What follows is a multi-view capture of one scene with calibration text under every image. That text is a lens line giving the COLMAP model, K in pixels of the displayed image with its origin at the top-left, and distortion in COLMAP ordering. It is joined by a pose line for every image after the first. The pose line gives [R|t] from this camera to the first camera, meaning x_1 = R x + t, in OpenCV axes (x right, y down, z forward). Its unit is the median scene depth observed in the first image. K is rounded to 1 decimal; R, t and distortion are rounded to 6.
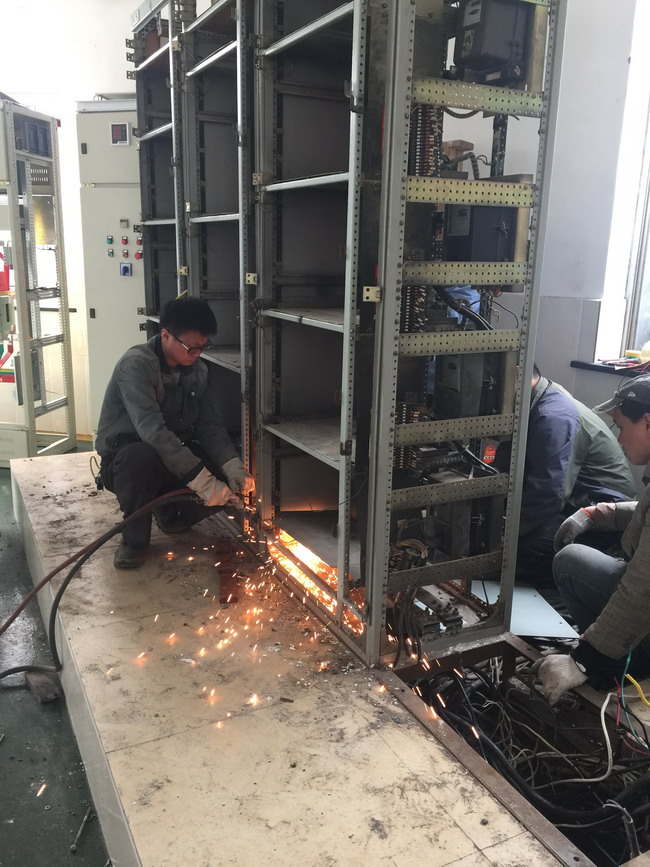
lens RADIAL K [[738.6, 0, 325.0], [0, 738.6, 433.5], [0, 0, 1]] dist [0.094697, -0.136598]
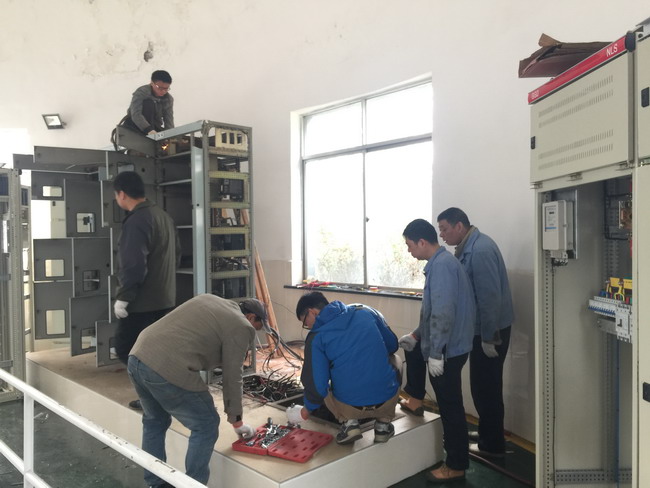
lens RADIAL K [[553.7, 0, 325.0], [0, 553.7, 244.0], [0, 0, 1]] dist [0.094697, -0.136598]
pose [[0.955390, -0.042995, 0.292200, -0.126218], [0.107129, 0.972417, -0.207192, 0.290621], [-0.275232, 0.229252, 0.933644, -1.388360]]
